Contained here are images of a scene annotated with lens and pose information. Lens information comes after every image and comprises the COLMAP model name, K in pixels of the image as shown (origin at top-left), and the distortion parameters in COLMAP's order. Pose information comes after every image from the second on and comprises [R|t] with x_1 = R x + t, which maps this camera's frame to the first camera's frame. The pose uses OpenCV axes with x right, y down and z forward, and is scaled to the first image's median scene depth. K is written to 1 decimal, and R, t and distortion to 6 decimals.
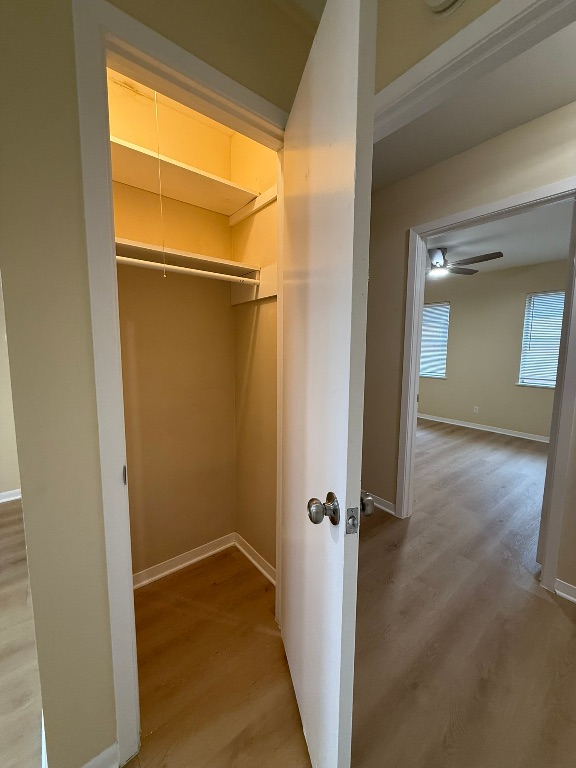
lens RADIAL K [[304.7, 0, 289.5], [0, 304.7, 380.4], [0, 0, 1]] dist [0.000345, 0.000171]
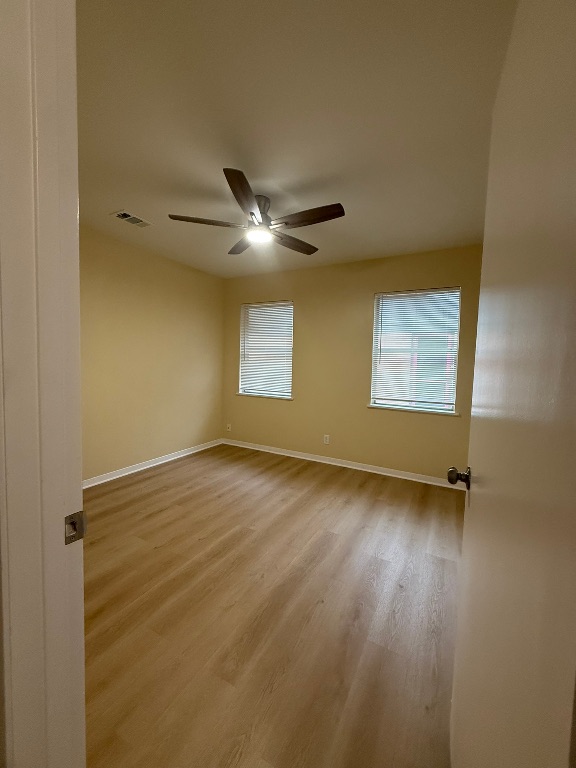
lens RADIAL K [[304.7, 0, 289.5], [0, 304.7, 380.4], [0, 0, 1]] dist [0.000345, 0.000171]
pose [[0.923866, -0.010521, 0.382571, 0.290778], [0.028777, 0.998702, -0.042027, -0.030148], [-0.381632, 0.049837, 0.922970, 0.395219]]
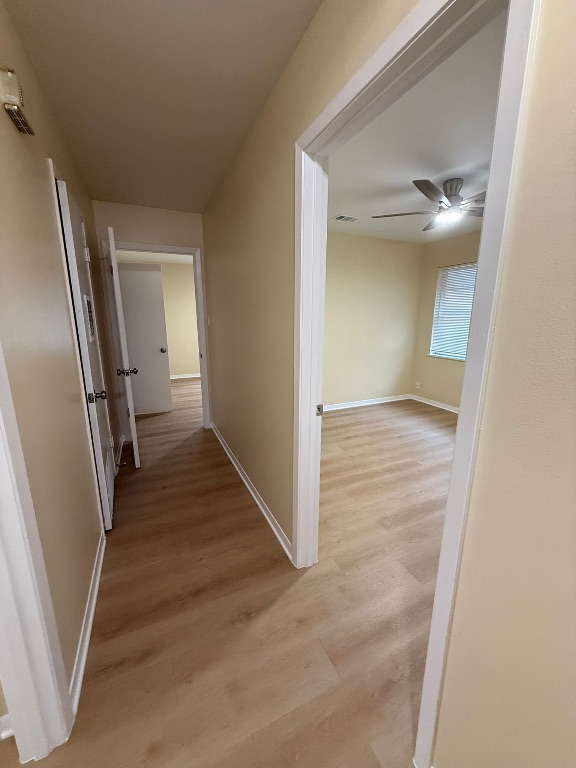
lens RADIAL K [[304.7, 0, 289.5], [0, 304.7, 380.4], [0, 0, 1]] dist [0.000345, 0.000171]
pose [[0.970061, 0.042993, -0.239026, 0.303733], [-0.019802, 0.994931, 0.098590, -0.042123], [0.242053, -0.090906, 0.965995, 0.194304]]
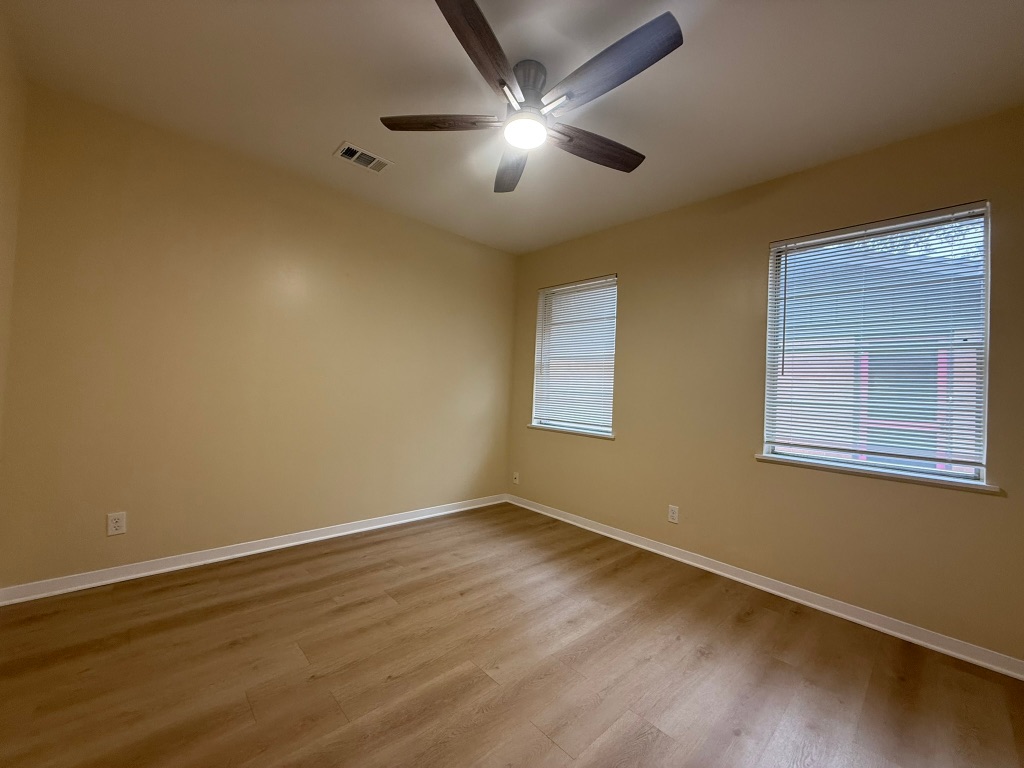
lens RADIAL K [[406.2, 0, 508.3], [0, 406.2, 383.0], [0, 0, 1]] dist [0.000345, 0.000171]
pose [[0.997179, 0.035088, 0.066355, 0.428061], [-0.026115, 0.990964, -0.131564, -0.004926], [-0.070372, 0.129460, 0.989084, 0.545713]]
